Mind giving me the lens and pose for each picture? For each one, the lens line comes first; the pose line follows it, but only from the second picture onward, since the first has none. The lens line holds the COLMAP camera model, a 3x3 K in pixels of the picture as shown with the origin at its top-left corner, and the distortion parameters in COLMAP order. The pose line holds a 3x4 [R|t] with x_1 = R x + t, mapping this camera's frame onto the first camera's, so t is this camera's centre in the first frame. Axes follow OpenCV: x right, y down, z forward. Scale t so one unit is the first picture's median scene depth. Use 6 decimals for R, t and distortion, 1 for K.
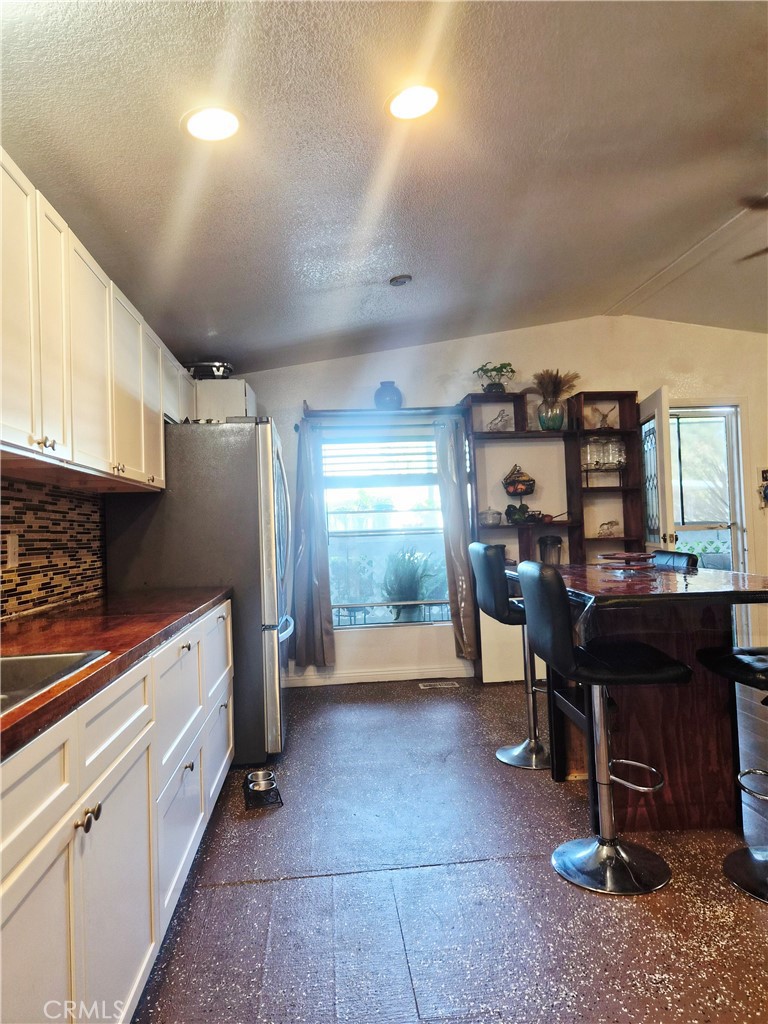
lens RADIAL K [[689.1, 0, 387.3], [0, 689.1, 506.9], [0, 0, 1]] dist [0.041067, -0.020927]
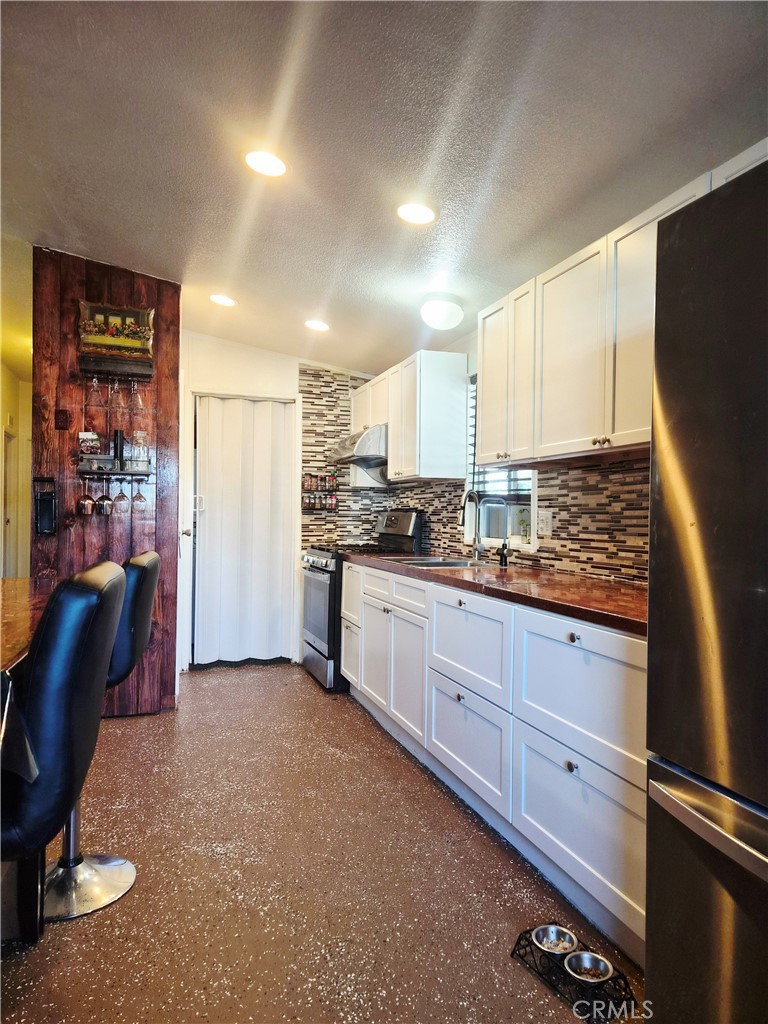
lens RADIAL K [[689.1, 0, 385.3], [0, 689.1, 518.9], [0, 0, 1]] dist [0.041067, -0.020927]
pose [[-0.973973, 0.026819, -0.225073, 0.050619], [0.030804, 0.999424, -0.014210, 0.026597], [0.224562, -0.020773, -0.974238, 0.916281]]
